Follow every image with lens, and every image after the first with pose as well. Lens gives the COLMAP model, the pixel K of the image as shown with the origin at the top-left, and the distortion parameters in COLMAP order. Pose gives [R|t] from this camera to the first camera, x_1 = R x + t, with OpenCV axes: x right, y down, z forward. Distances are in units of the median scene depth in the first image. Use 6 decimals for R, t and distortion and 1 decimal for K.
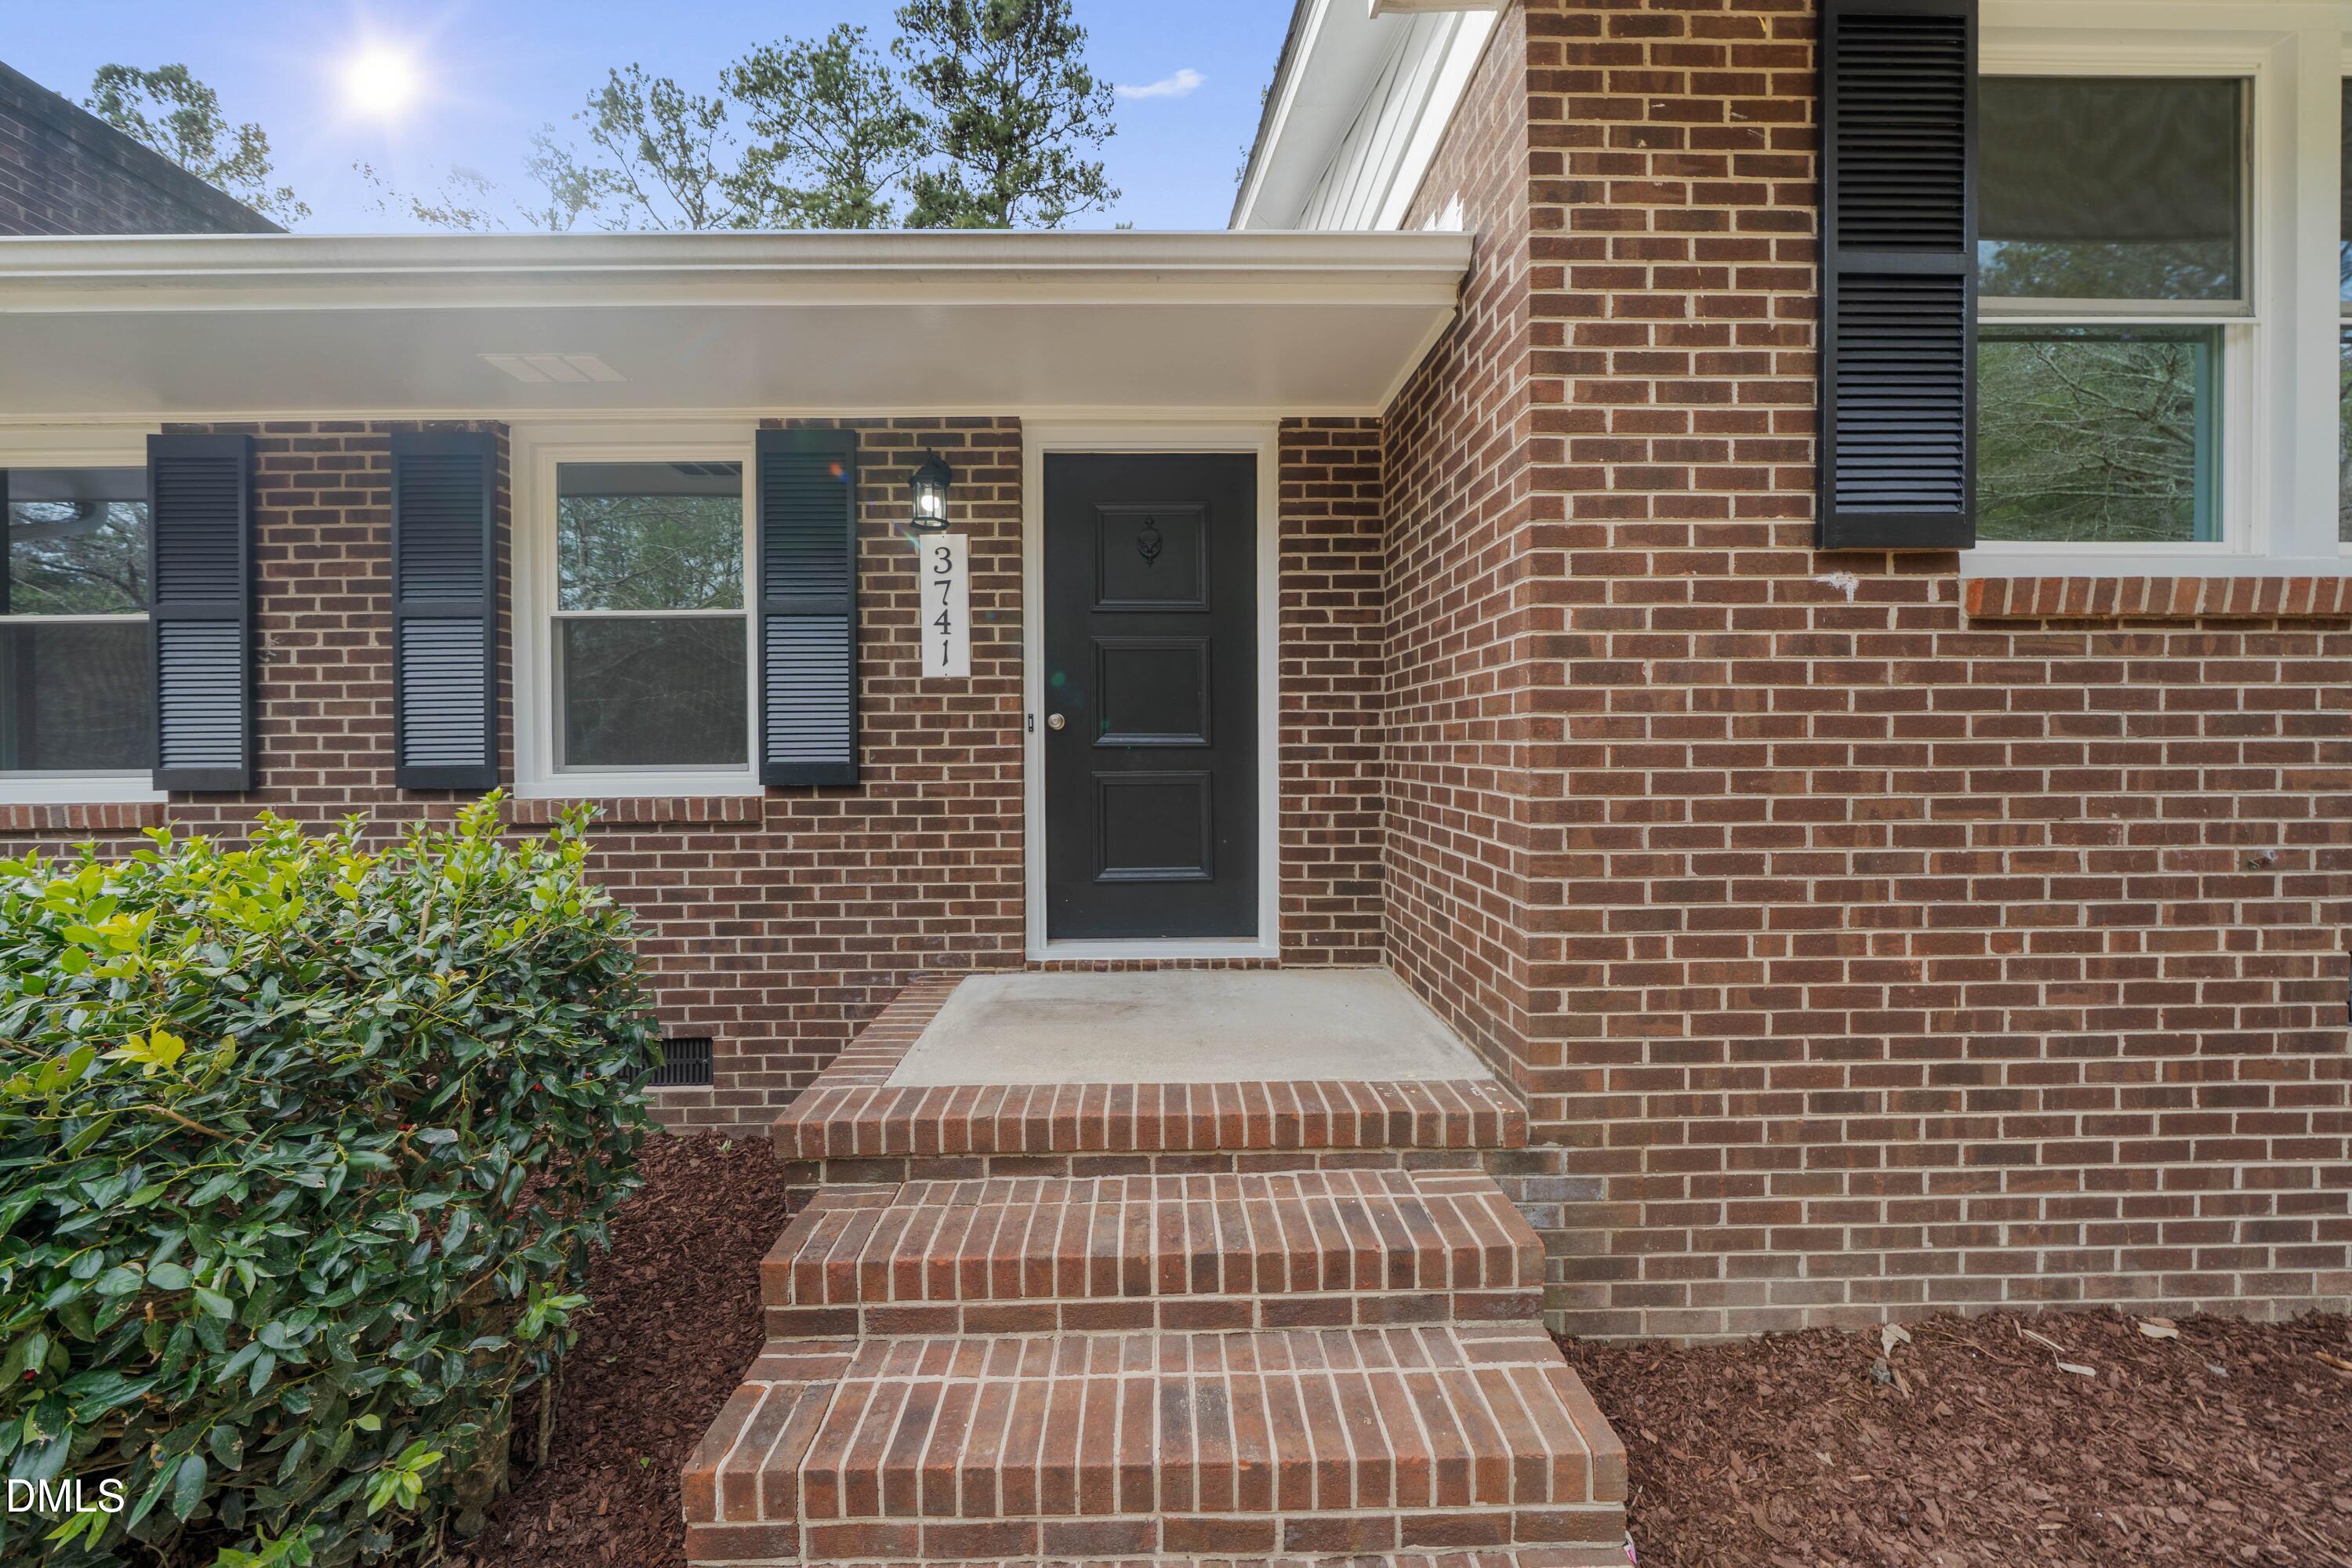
lens RADIAL K [[826.2, 0, 1161.4], [0, 826.2, 776.9], [0, 0, 1]] dist [-0.012975, -0.000032]
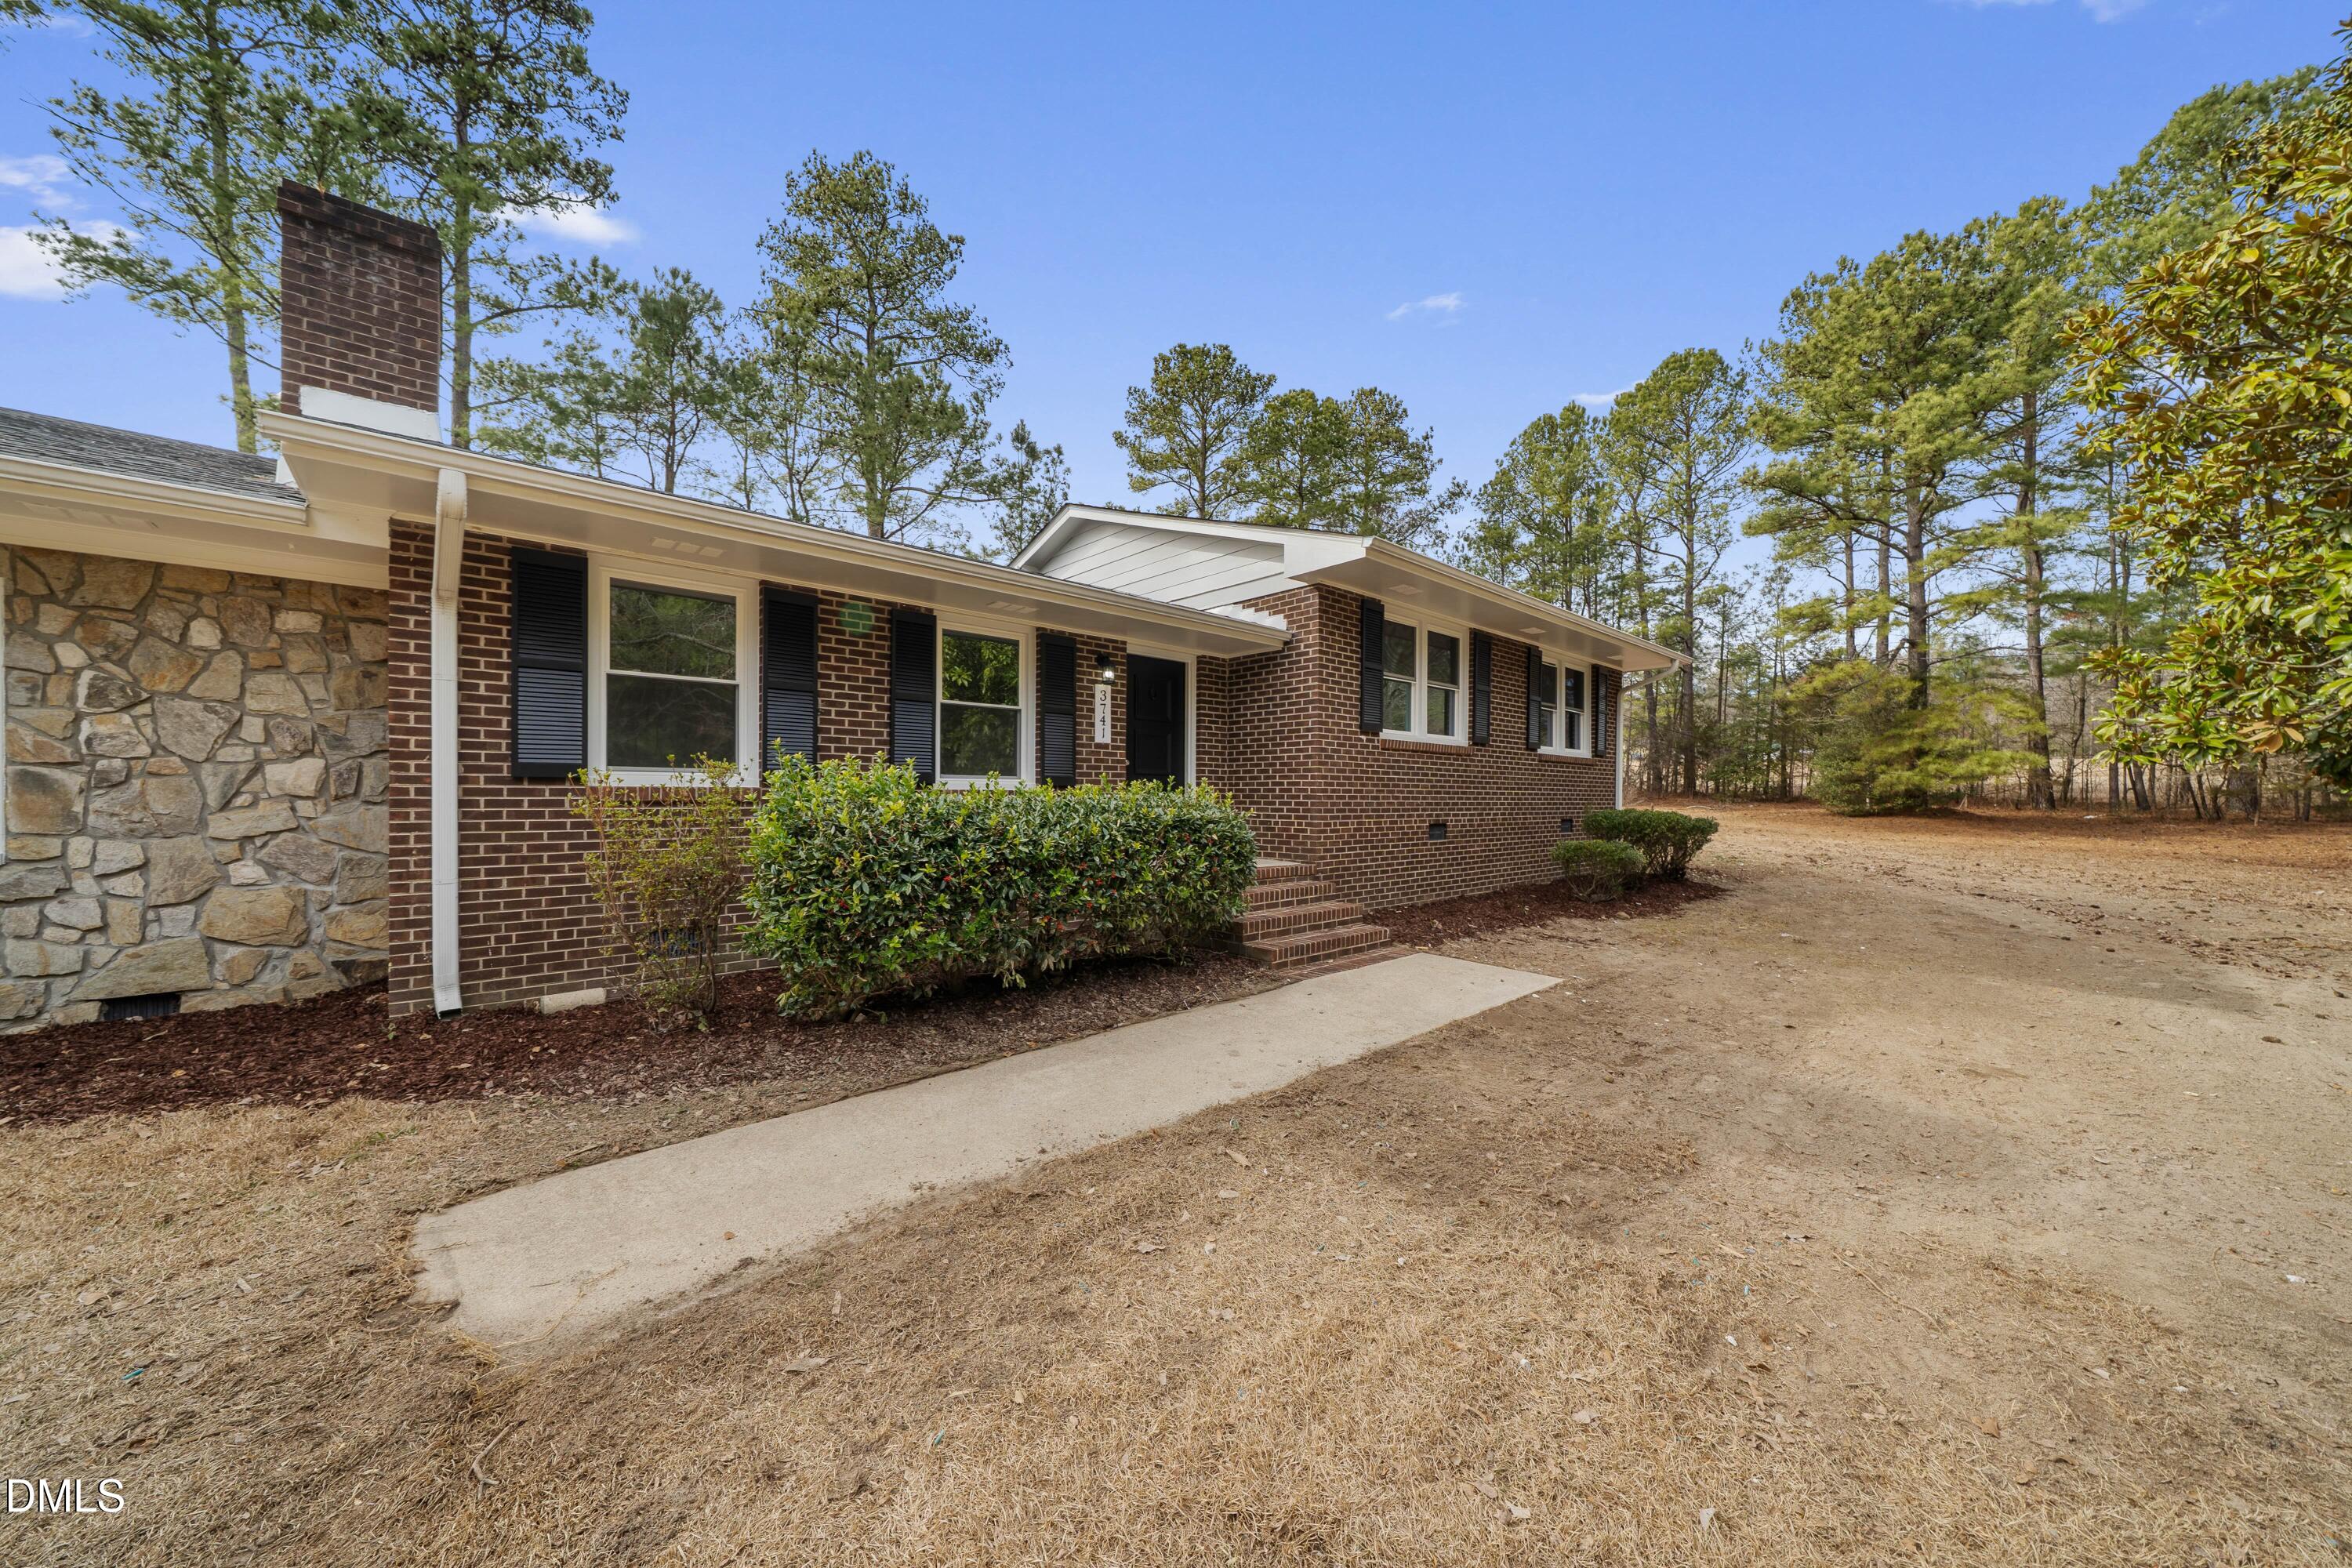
lens RADIAL K [[813.7, 0, 1165.6], [0, 813.7, 799.1], [0, 0, 1]] dist [-0.001091, 0.000004]
pose [[0.753323, 0.008754, 0.657592, -1.718419], [0.009749, 0.999653, -0.024476, 0.108312], [-0.657578, 0.024849, 0.752976, -0.943536]]
